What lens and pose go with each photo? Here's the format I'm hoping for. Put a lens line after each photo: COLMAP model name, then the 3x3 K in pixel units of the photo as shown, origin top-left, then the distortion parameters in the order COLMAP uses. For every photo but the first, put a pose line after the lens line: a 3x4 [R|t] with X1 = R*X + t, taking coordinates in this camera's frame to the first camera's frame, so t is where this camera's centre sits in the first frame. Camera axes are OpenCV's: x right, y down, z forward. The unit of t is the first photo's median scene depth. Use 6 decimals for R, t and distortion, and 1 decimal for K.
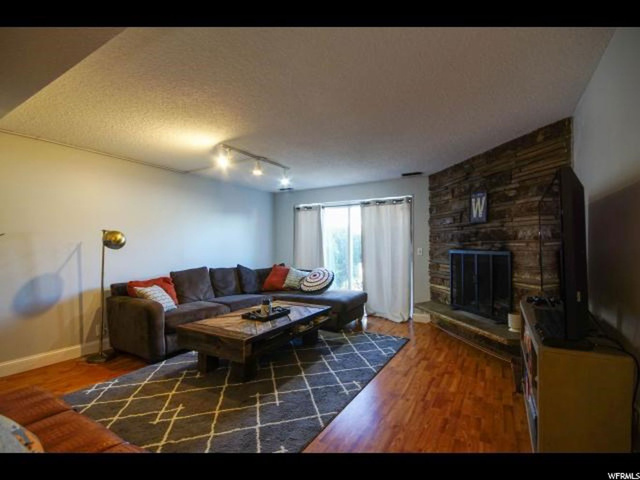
lens RADIAL K [[288.9, 0, 341.1], [0, 288.9, 248.6], [0, 0, 1]] dist [-0.000538, -0.000120]
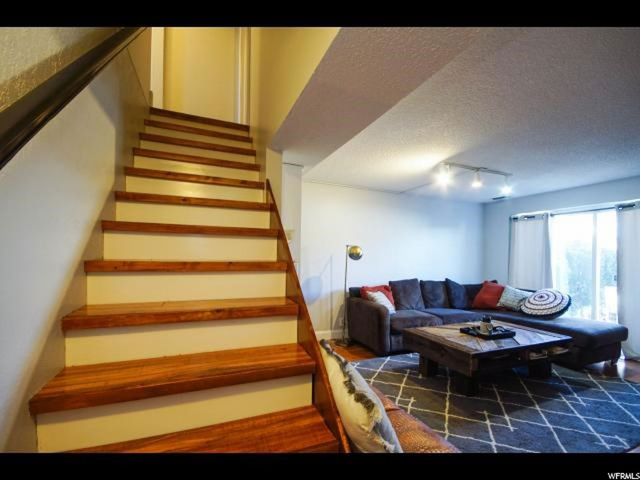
lens RADIAL K [[292.6, 0, 321.2], [0, 292.6, 257.4], [0, 0, 1]] dist [0.002237, -0.013067]
pose [[0.772141, 0.017250, -0.635218, -0.071015], [-0.028503, 0.999566, -0.007503, 0.003356], [0.634812, 0.023899, 0.772297, -0.089280]]
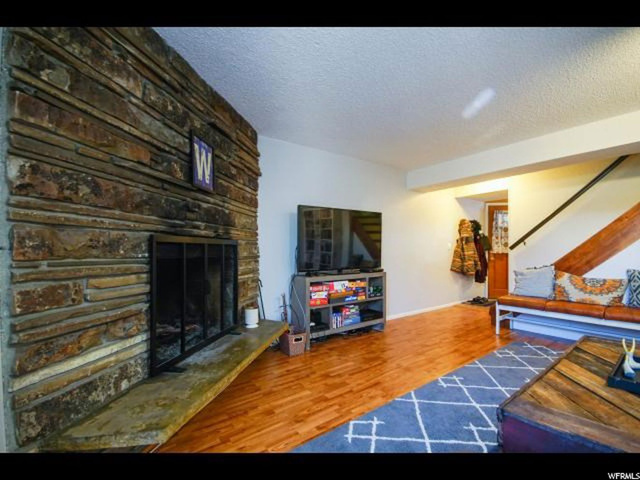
lens RADIAL K [[293.7, 0, 318.4], [0, 293.7, 249.9], [0, 0, 1]] dist [0.001649, 0.000113]
pose [[-0.904603, 0.010436, 0.426127, 0.006649], [0.014362, 0.999879, 0.006001, 0.032643], [-0.426013, 0.011549, -0.904644, 1.525375]]
